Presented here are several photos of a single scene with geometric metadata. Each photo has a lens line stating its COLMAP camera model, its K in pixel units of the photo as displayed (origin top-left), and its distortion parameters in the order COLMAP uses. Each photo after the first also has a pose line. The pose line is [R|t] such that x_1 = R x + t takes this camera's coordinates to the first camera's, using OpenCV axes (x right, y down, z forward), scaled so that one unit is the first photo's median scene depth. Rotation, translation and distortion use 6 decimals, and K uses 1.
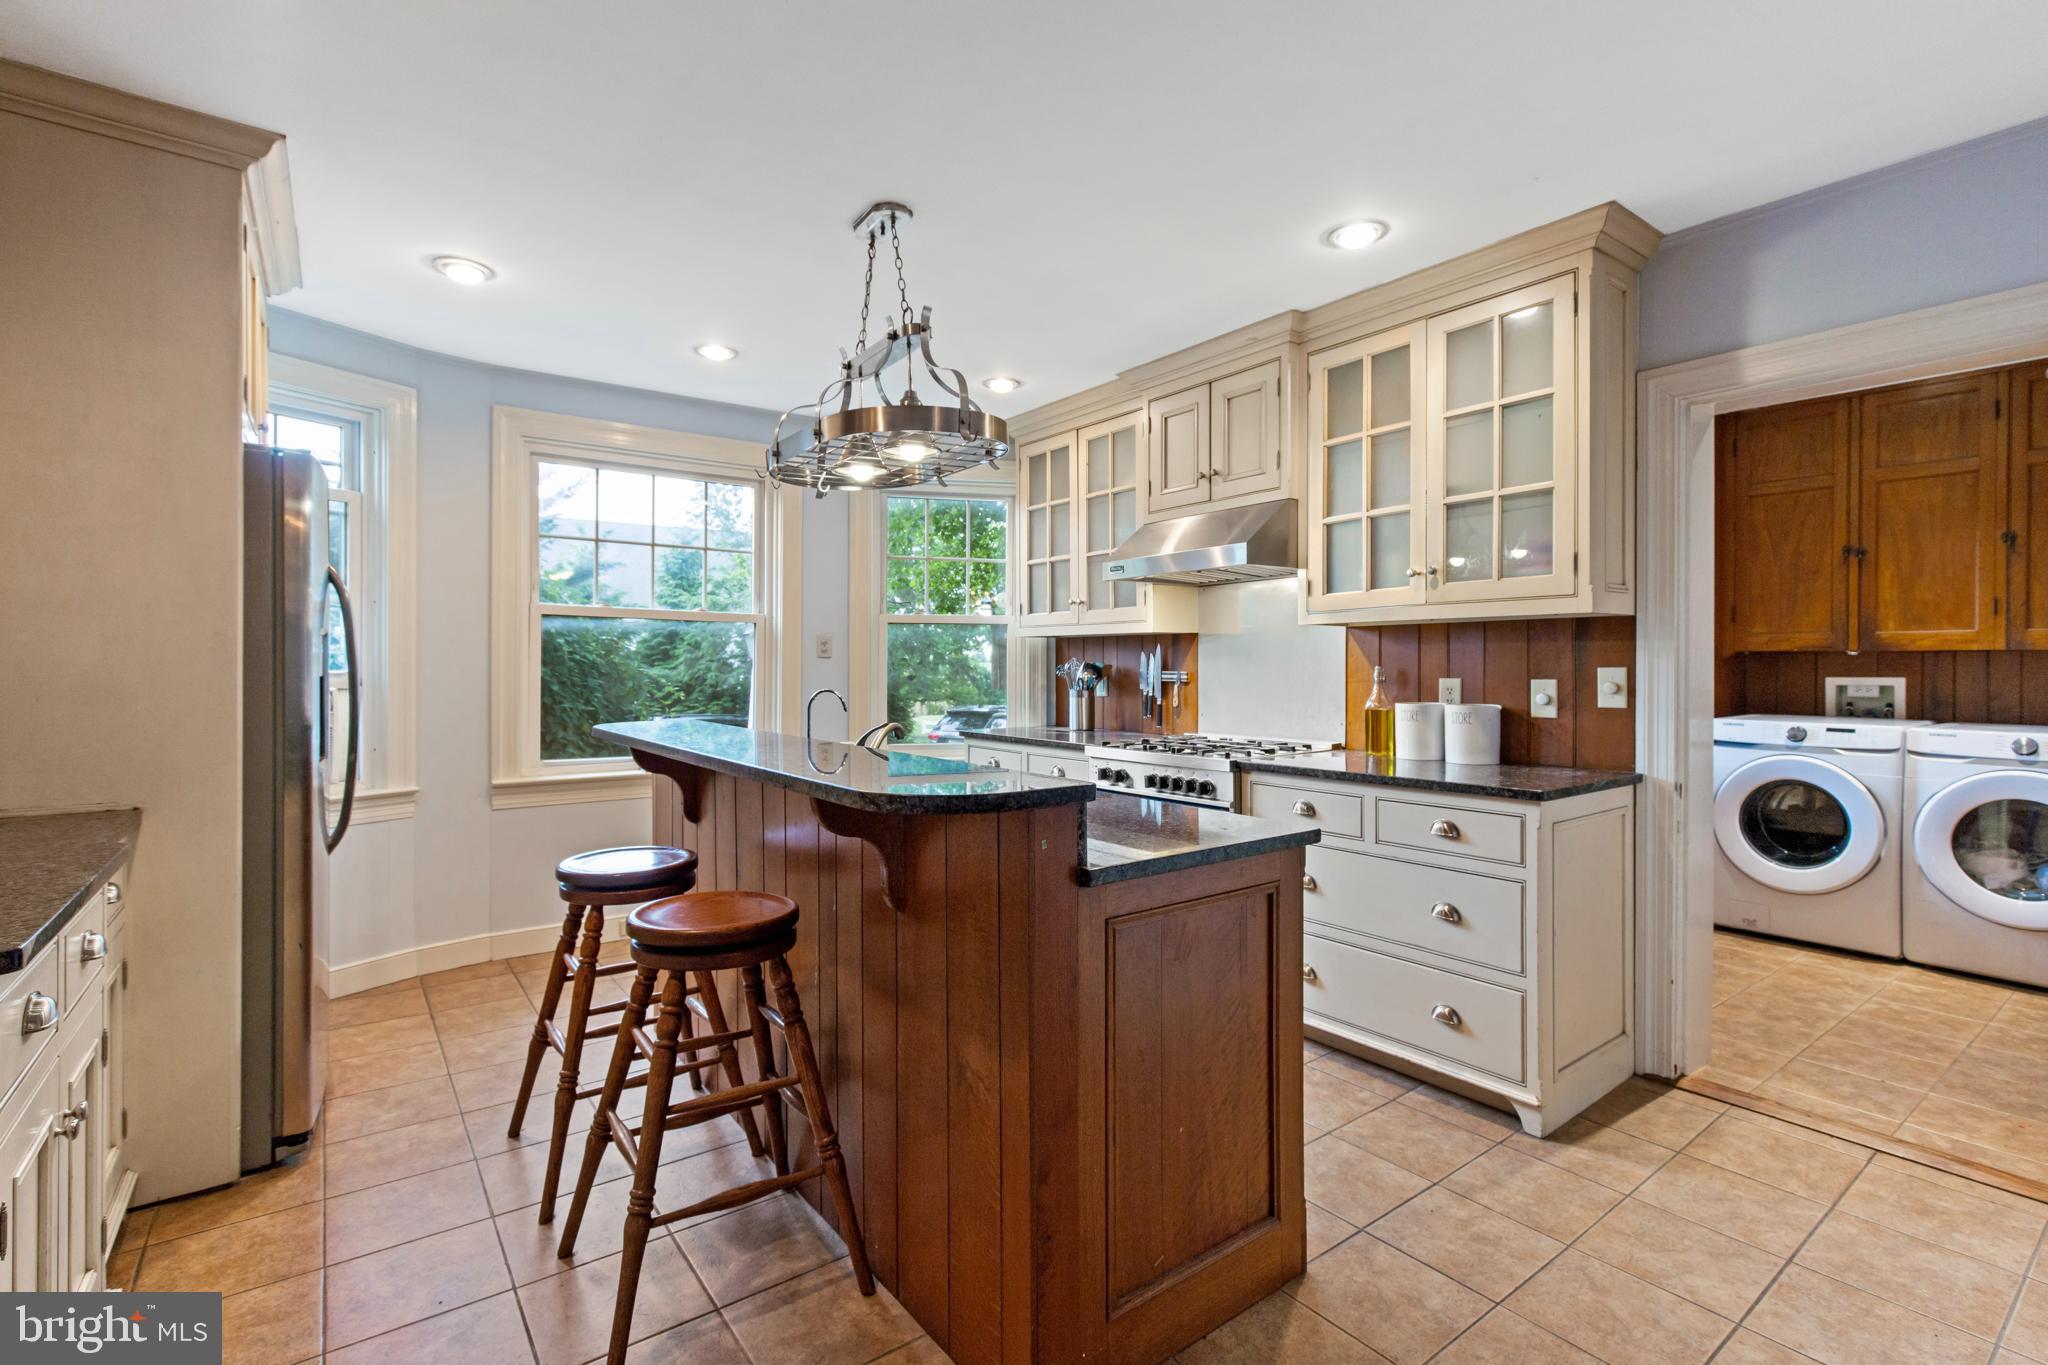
lens RADIAL K [[936.1, 0, 1008.0], [0, 936.1, 669.7], [0, 0, 1]] dist [0.005150, -0.001912]
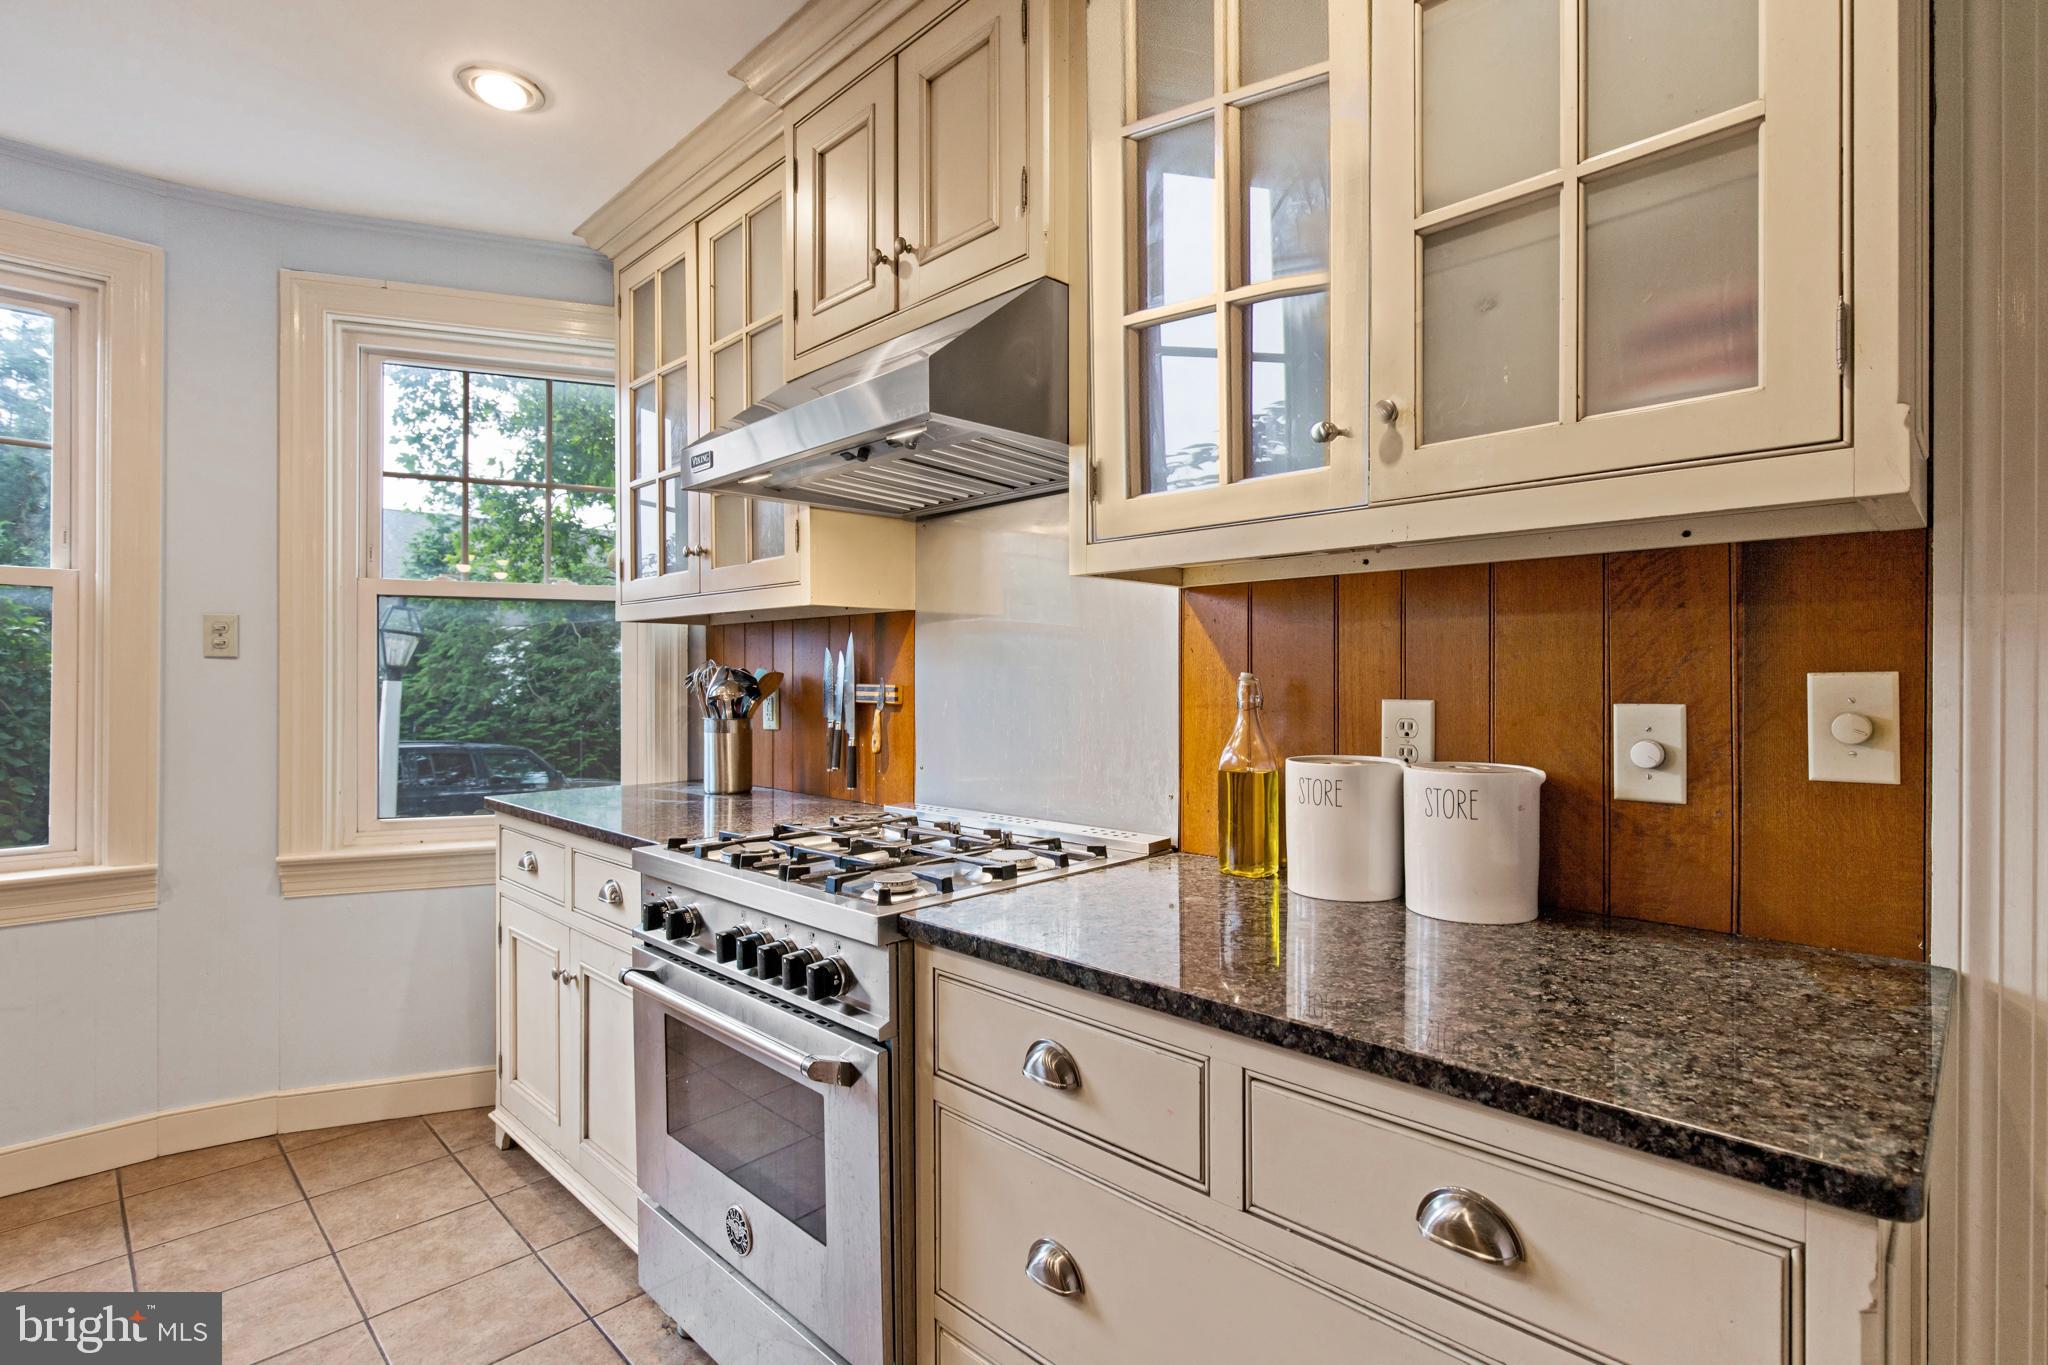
lens RADIAL K [[976.5, 0, 1015.0], [0, 976.5, 681.0], [0, 0, 1]] dist [-0.003256, 0.001326]
pose [[0.989182, 0.000527, 0.146692, 0.232218], [-0.000214, 0.999998, -0.002150, 0.001542], [-0.146693, 0.002095, 0.989180, 0.593004]]
